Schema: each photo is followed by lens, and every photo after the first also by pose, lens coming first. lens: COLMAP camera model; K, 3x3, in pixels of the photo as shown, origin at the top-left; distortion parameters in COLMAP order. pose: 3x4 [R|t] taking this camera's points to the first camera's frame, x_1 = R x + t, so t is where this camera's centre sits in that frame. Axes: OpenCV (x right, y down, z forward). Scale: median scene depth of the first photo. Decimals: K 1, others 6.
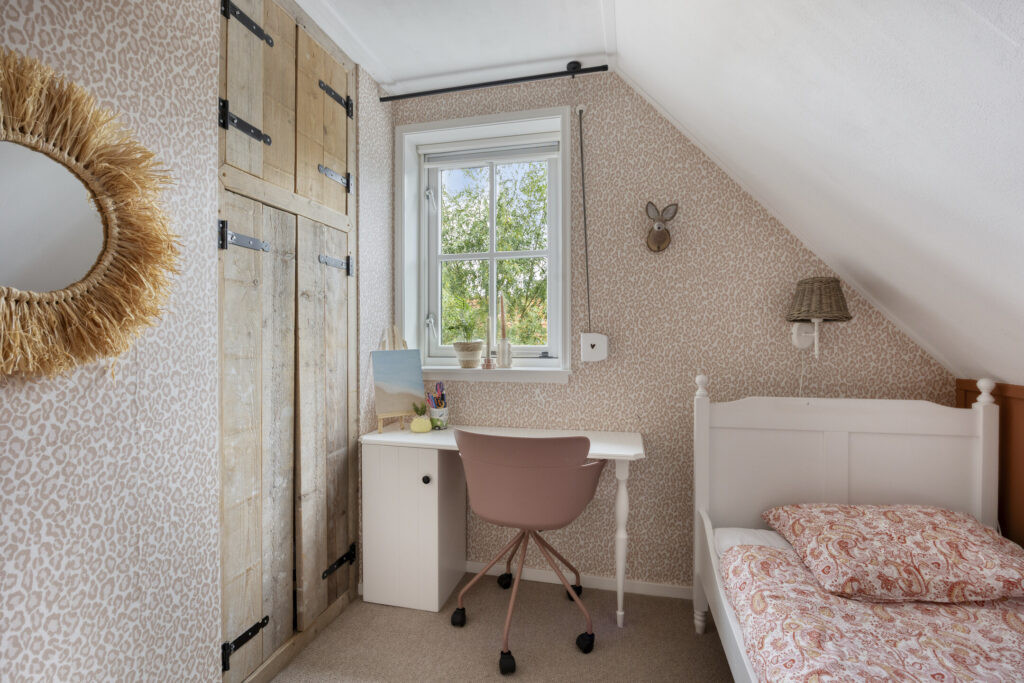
lens RADIAL K [[461.3, 0, 510.3], [0, 461.3, 343.3], [0, 0, 1]] dist [-0.013279, 0.000182]
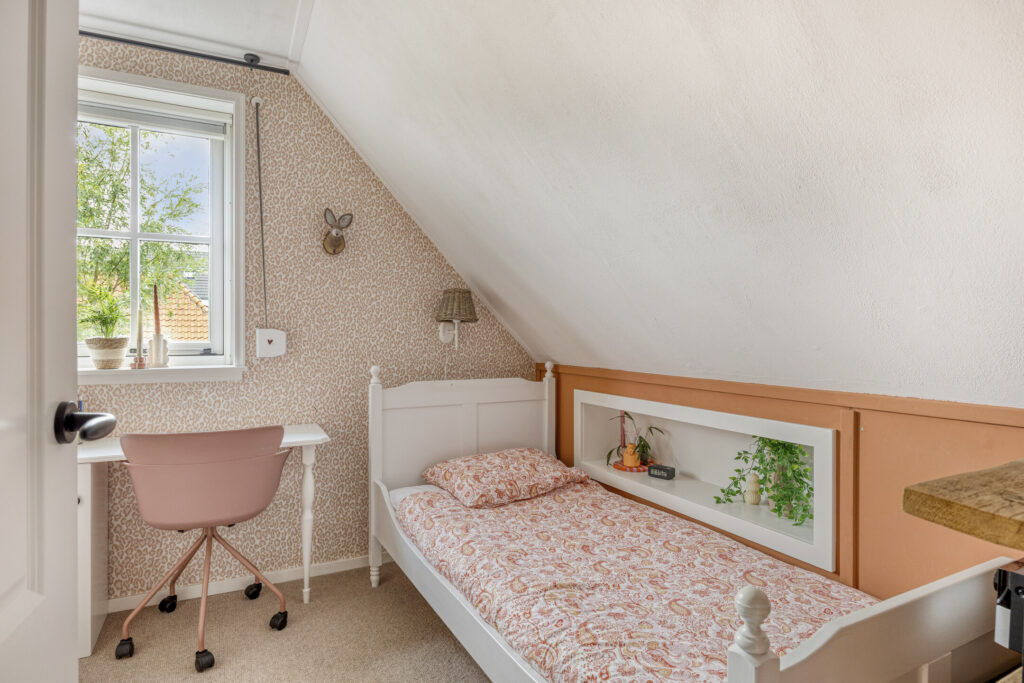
lens RADIAL K [[559.0, 0, 512.9], [0, 559.0, 339.9], [0, 0, 1]] dist [-0.005820, -0.000297]
pose [[0.753441, -0.002736, 0.657510, -0.250443], [0.002716, 0.999996, 0.001049, 0.002560], [-0.657510, 0.000996, 0.753445, -0.297211]]
